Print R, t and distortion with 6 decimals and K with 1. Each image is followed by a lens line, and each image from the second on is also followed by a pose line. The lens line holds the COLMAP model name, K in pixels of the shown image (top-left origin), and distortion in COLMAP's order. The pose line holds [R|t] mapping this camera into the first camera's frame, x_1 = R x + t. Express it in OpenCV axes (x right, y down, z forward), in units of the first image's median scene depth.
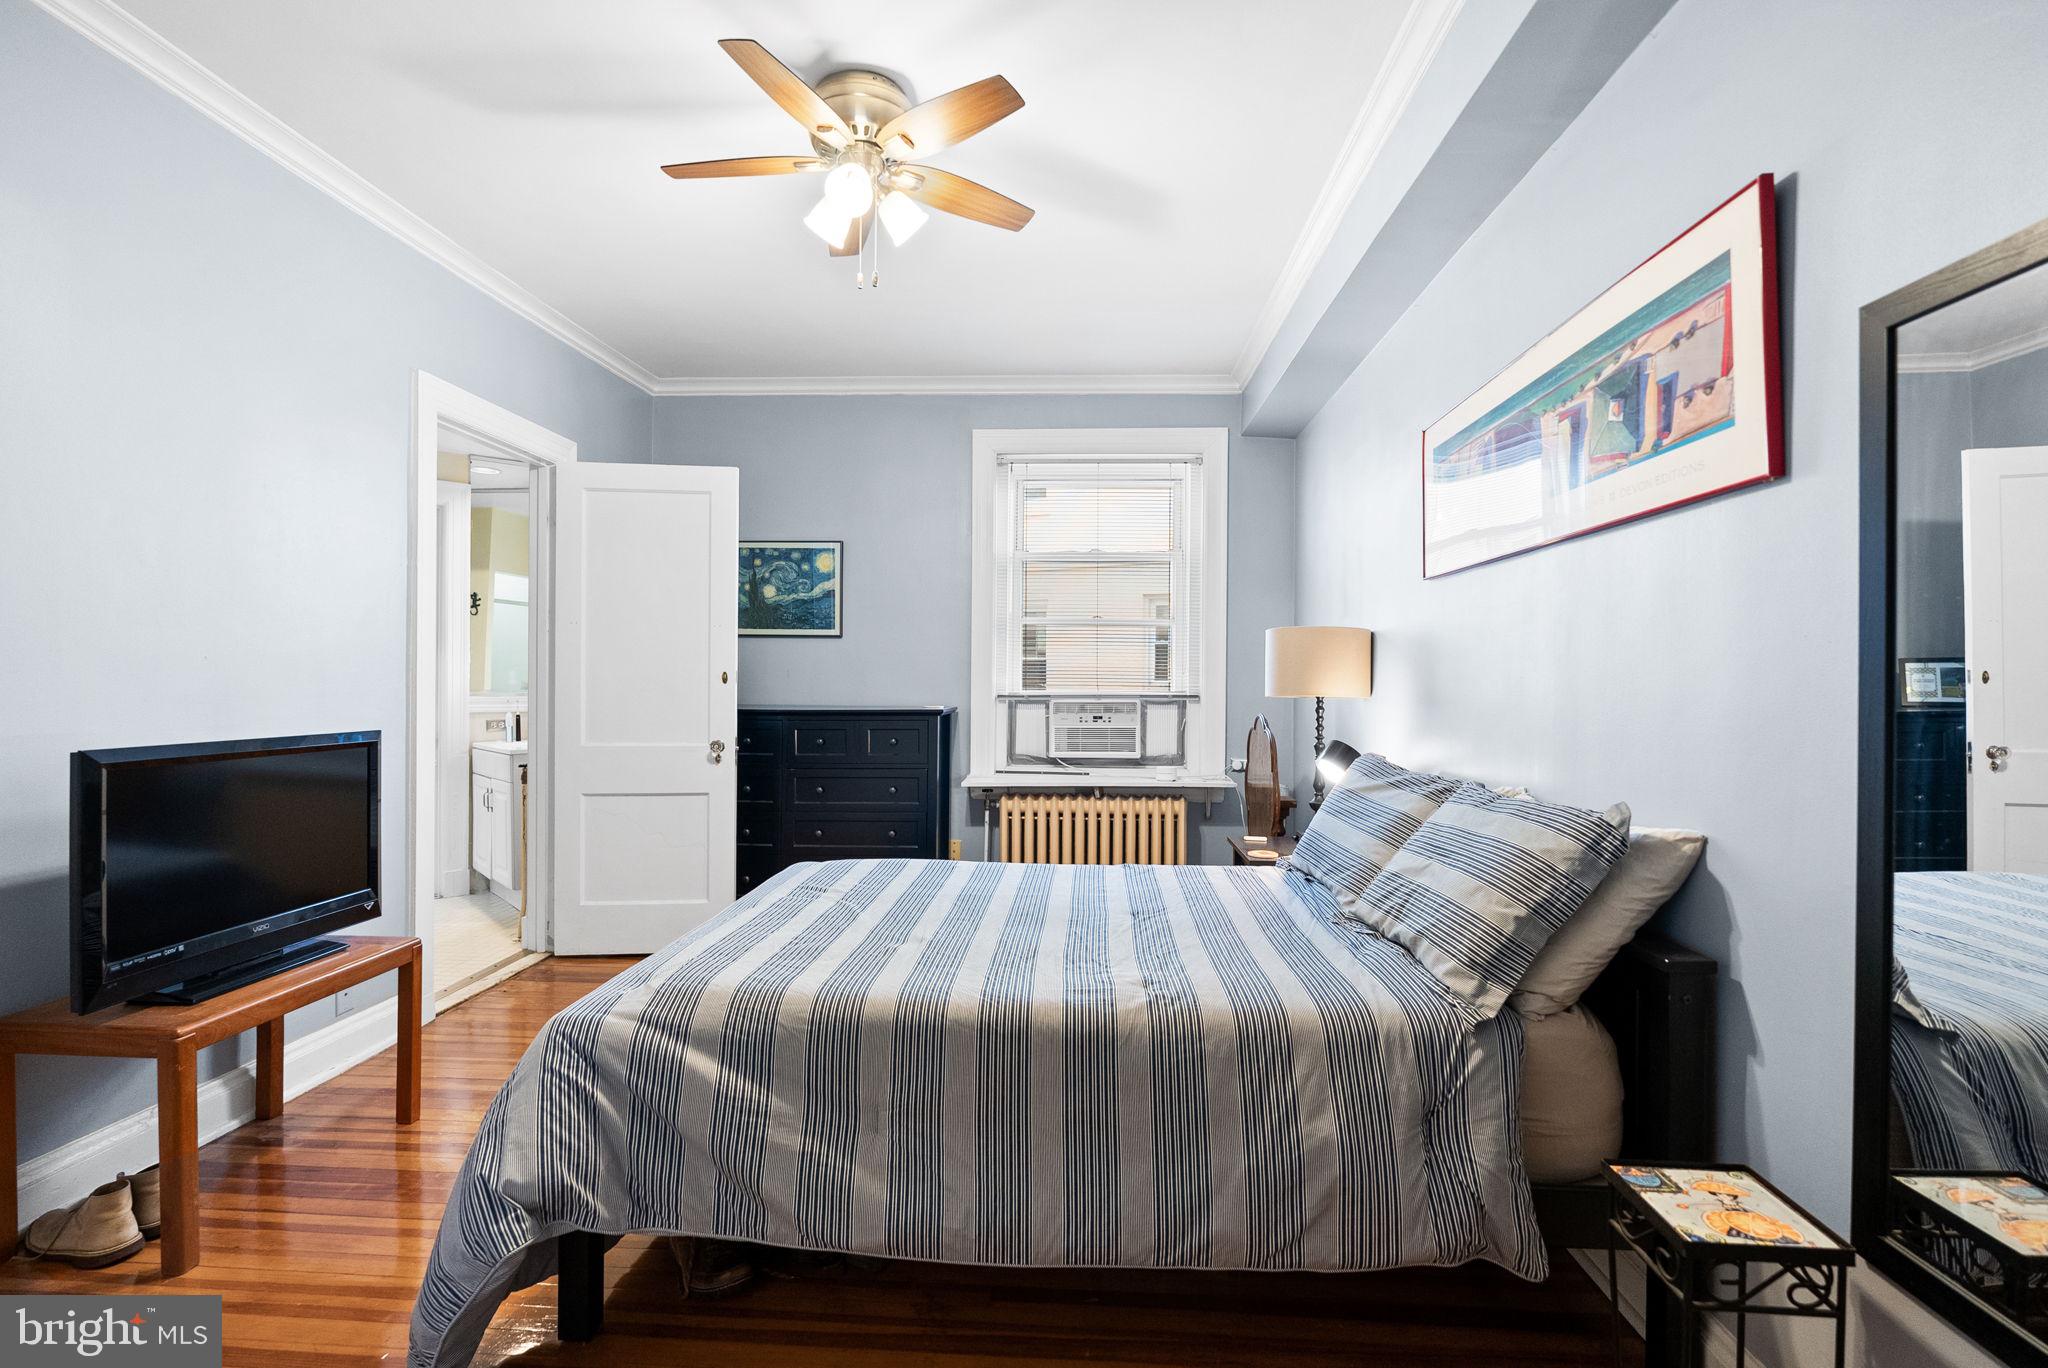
lens RADIAL K [[926.7, 0, 1026.8], [0, 926.7, 649.2], [0, 0, 1]] dist [-0.003329, -0.000353]
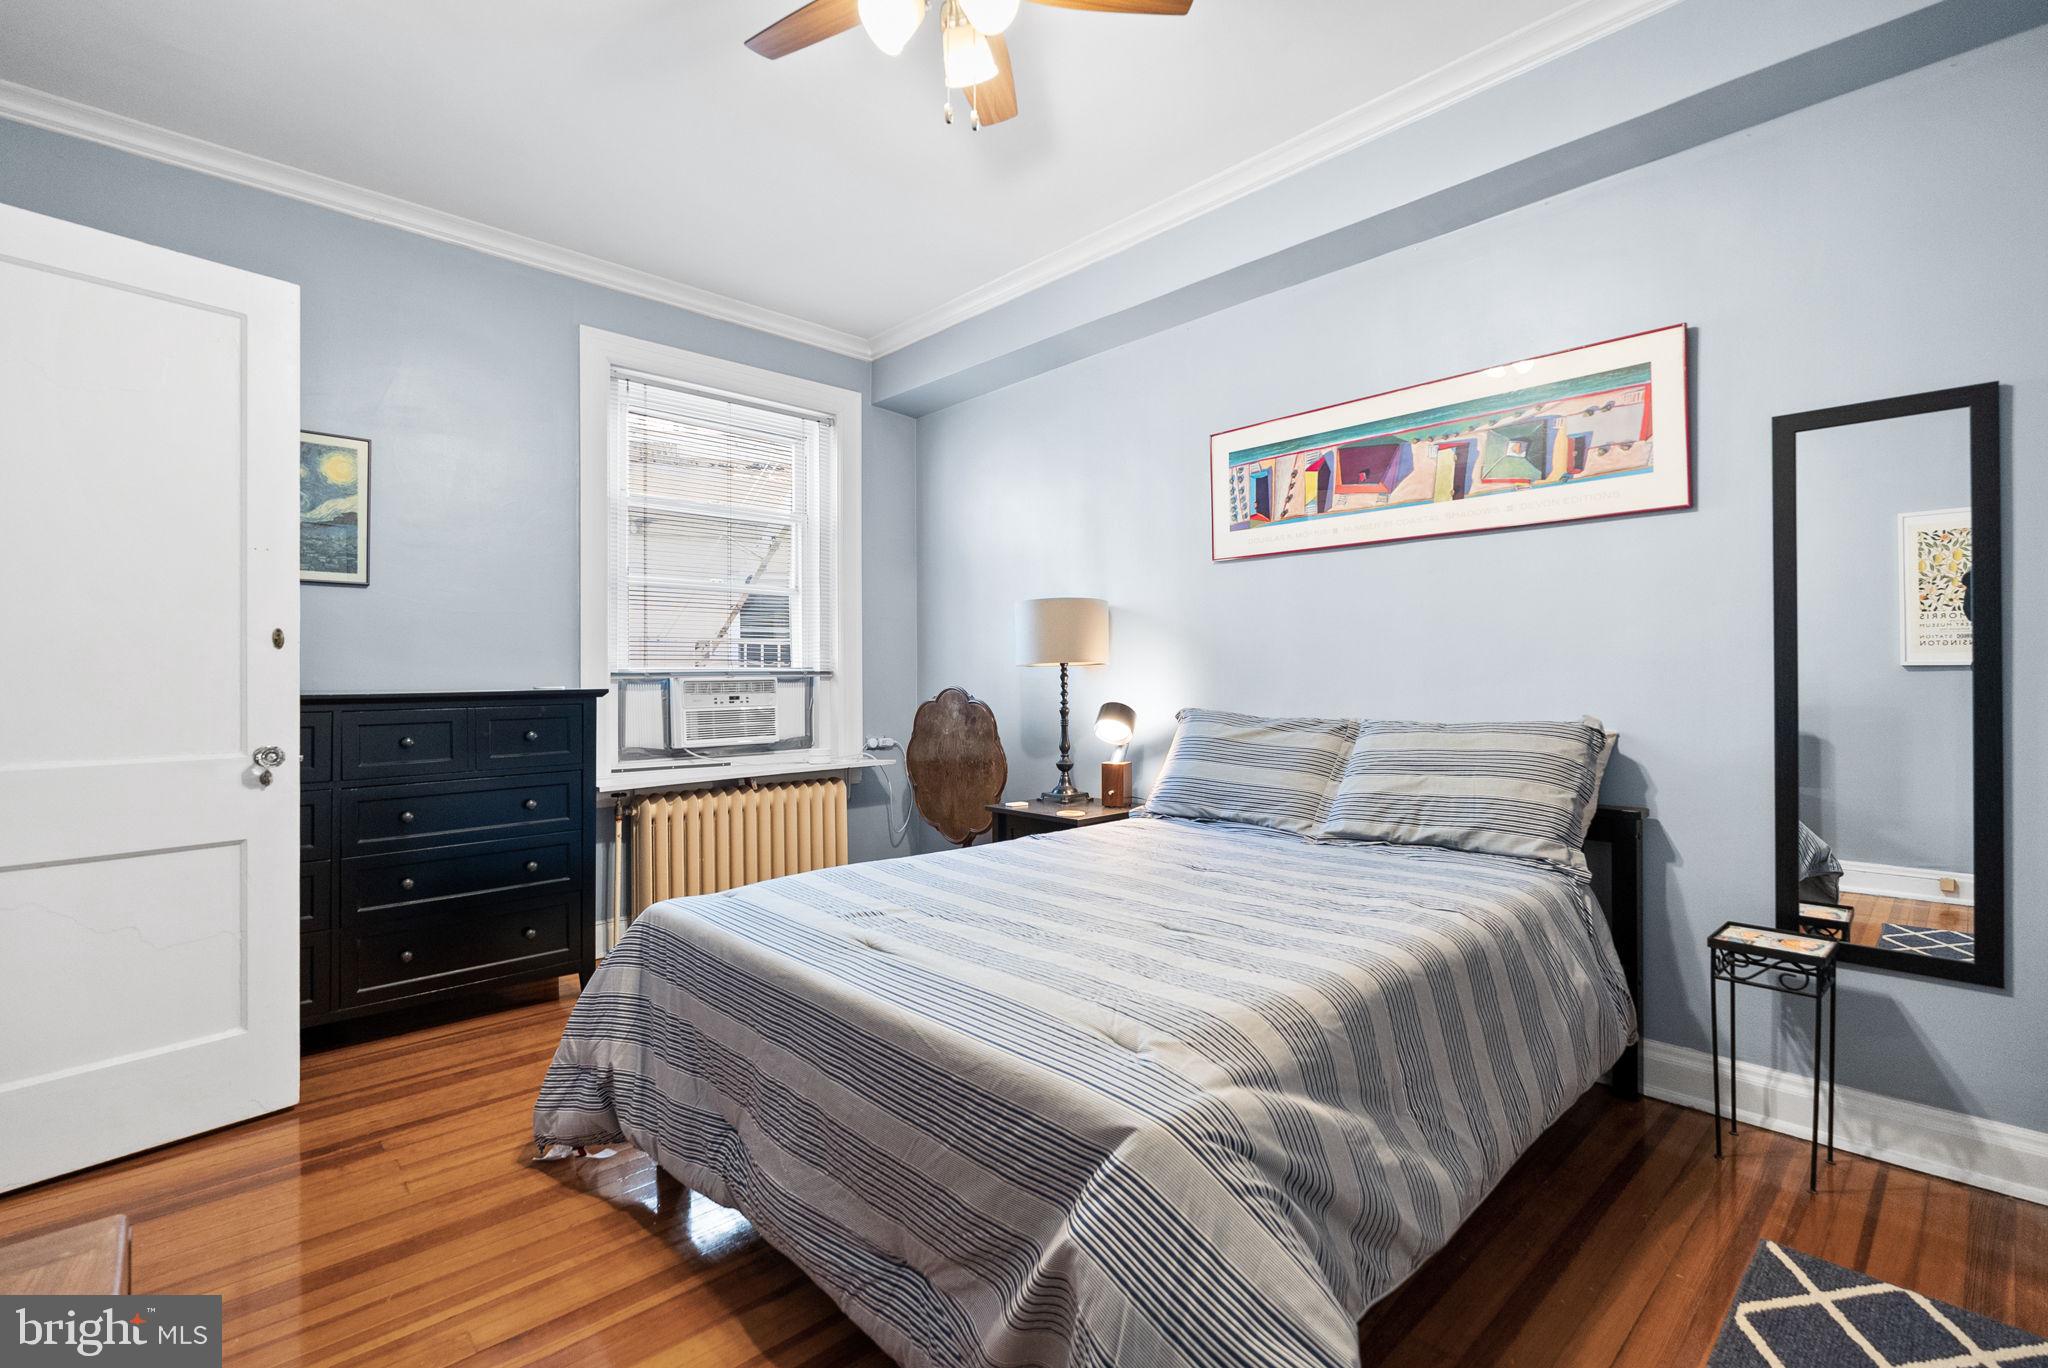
lens RADIAL K [[919.8, 0, 1021.1], [0, 919.8, 642.1], [0, 0, 1]] dist [-0.003429, -0.000112]
pose [[0.686331, 0.017649, 0.727075, -0.401545], [-0.014767, 0.999838, -0.010331, 0.030038], [-0.727139, -0.003646, 0.686480, 0.248191]]
